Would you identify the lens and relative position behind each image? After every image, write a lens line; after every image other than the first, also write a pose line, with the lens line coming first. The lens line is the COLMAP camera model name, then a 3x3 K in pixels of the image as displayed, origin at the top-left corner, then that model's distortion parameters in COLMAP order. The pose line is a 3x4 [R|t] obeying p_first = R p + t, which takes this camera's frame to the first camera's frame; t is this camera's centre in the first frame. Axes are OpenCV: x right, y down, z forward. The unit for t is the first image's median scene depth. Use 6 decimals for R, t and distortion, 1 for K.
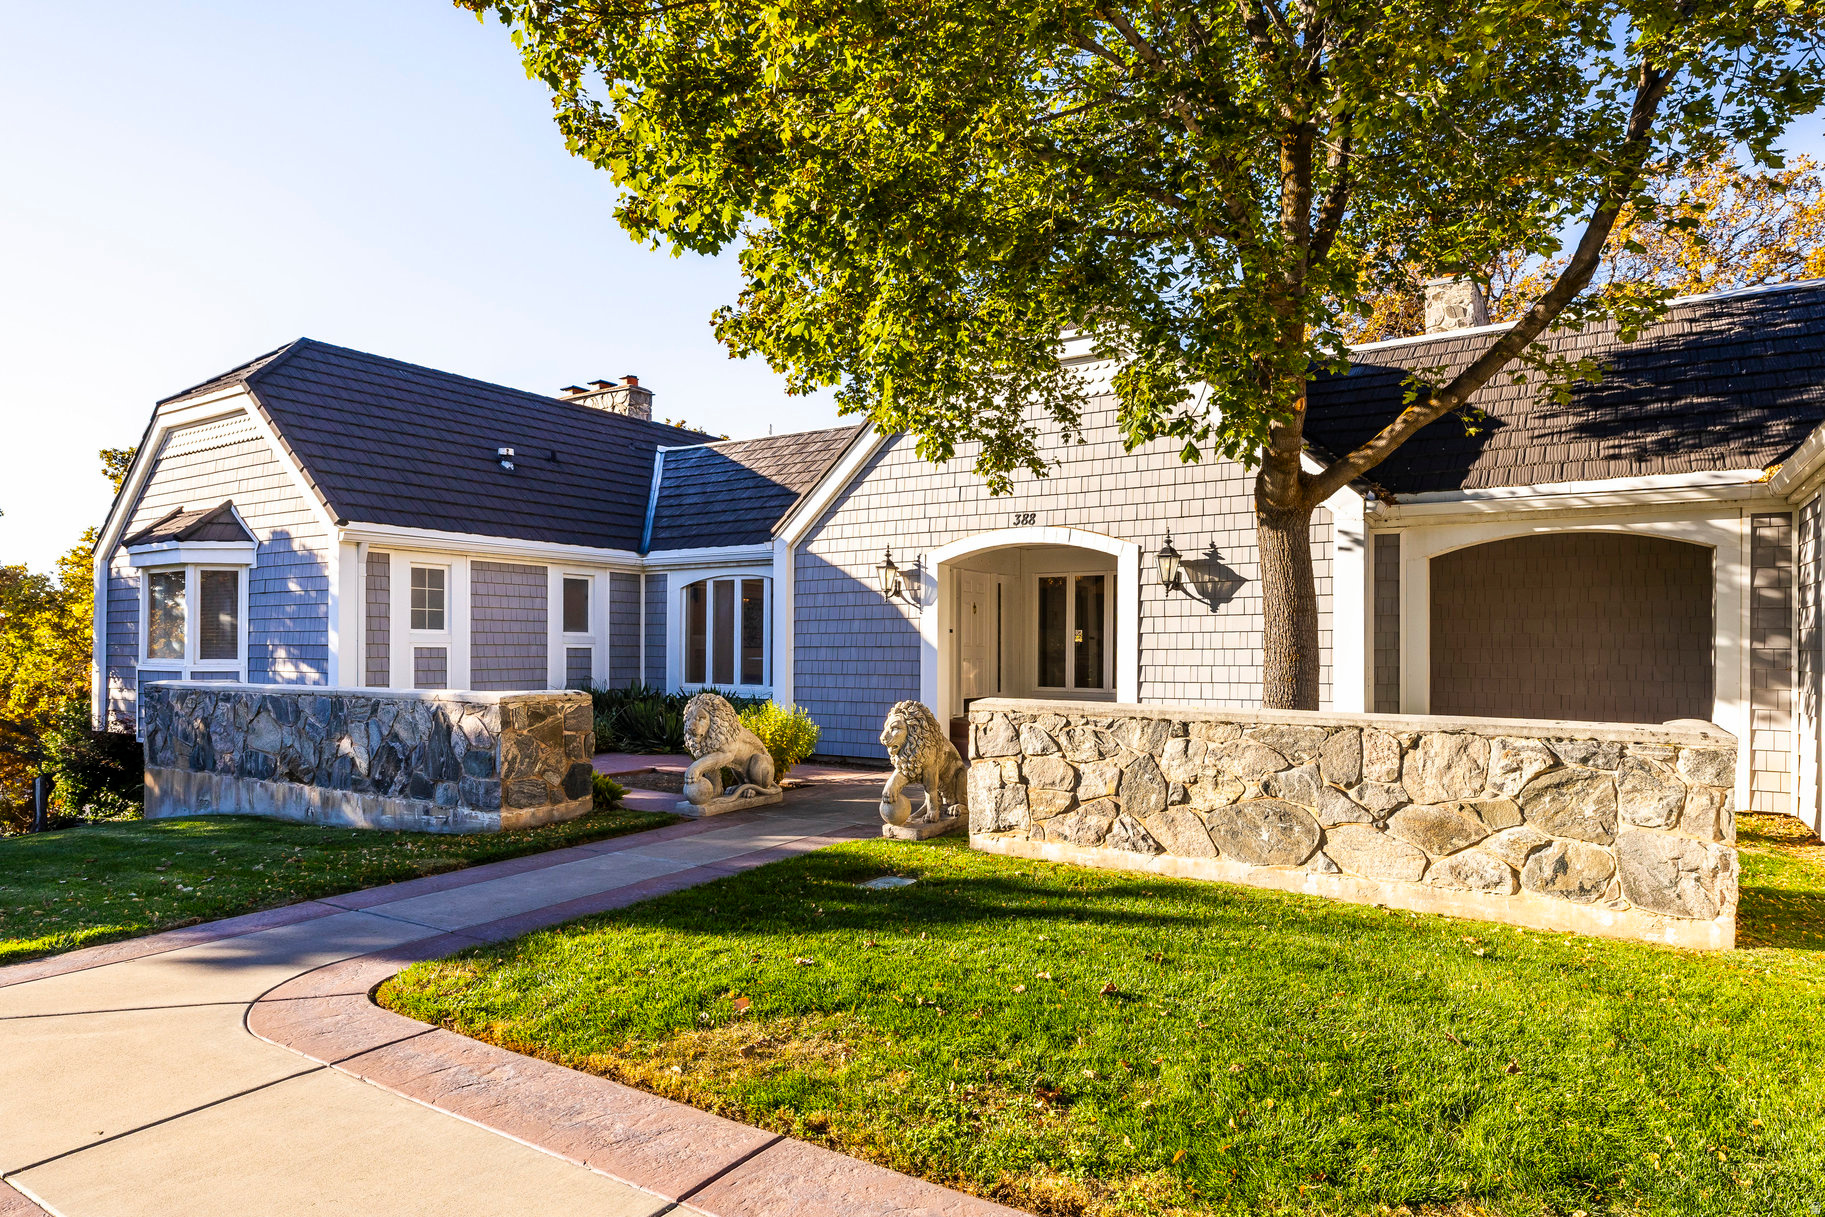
lens RADIAL K [[1036.5, 0, 897.7], [0, 1036.5, 657.8], [0, 0, 1]] dist [-0.000609, 0.001151]
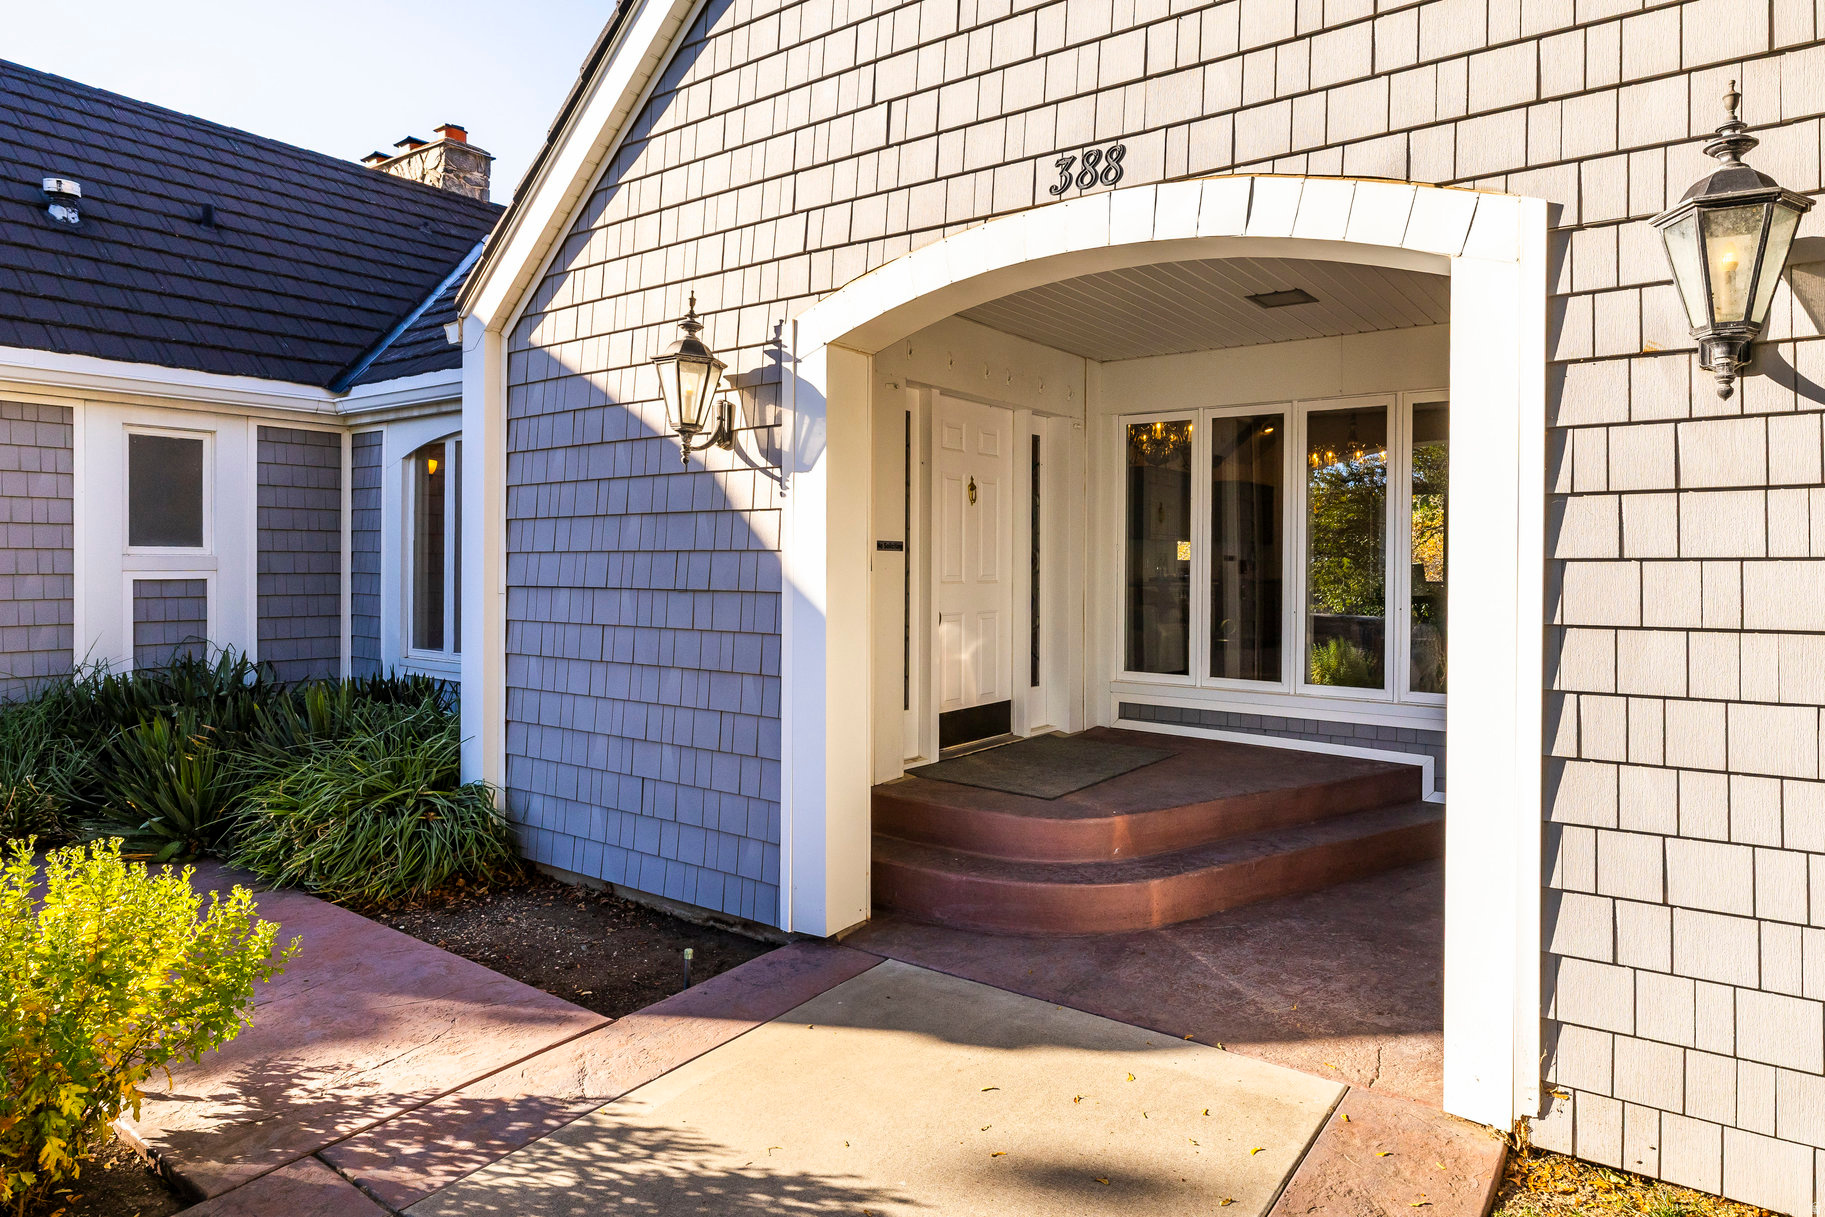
lens RADIAL K [[1140.3, 0, 917.3], [0, 1140.3, 591.3], [0, 0, 1]] dist [-0.002265, 0.000718]
pose [[0.999194, 0.002776, -0.040037, 0.110028], [-0.002098, 0.999854, 0.016956, -0.024037], [0.040078, -0.016858, 0.999054, 0.847173]]
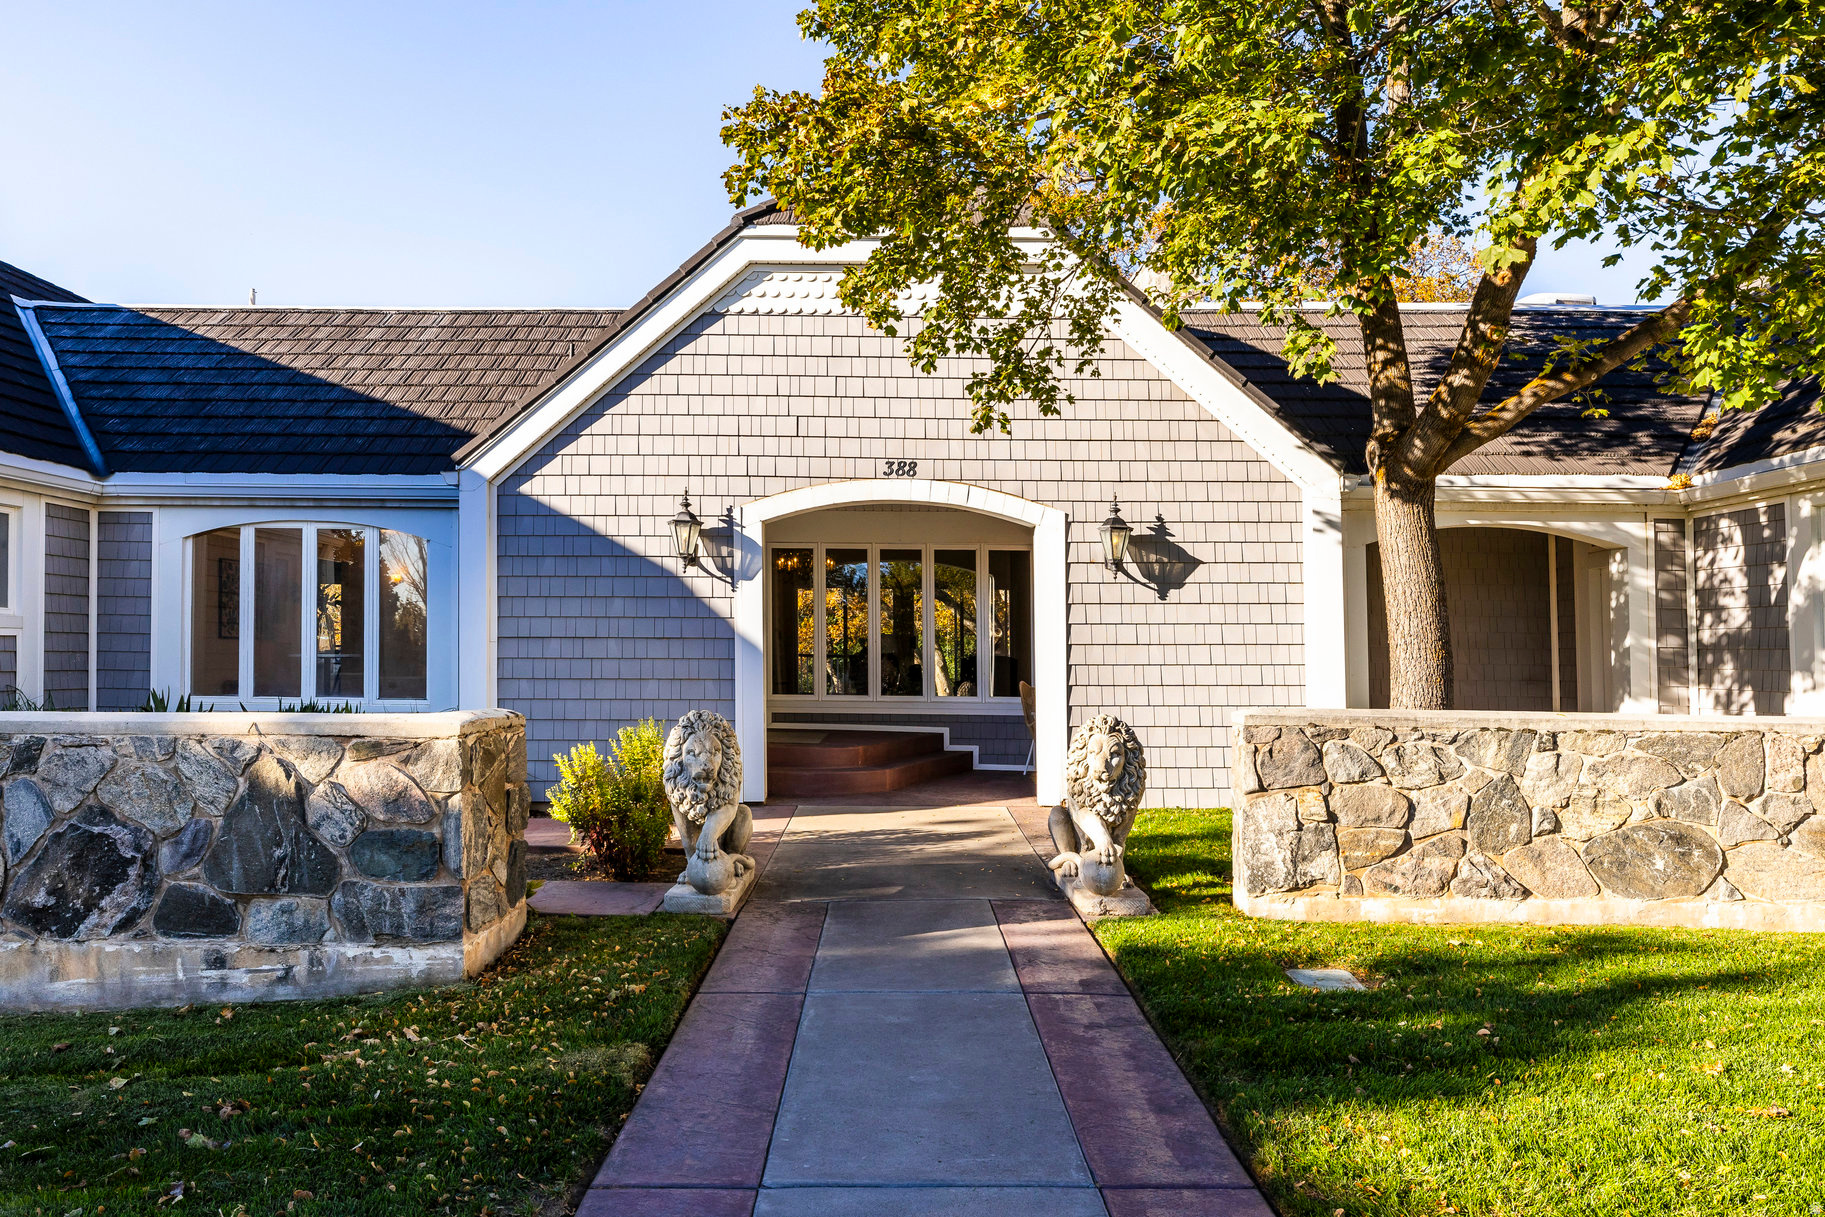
lens RADIAL K [[1289.6, 0, 906.4], [0, 1289.6, 618.2], [0, 0, 1]] dist [-0.001585, 0.003975]
pose [[0.845956, 0.018083, 0.532946, -0.461341], [-0.001686, 0.999511, -0.031237, 0.003298], [-0.533250, 0.025527, 0.845572, 0.274548]]
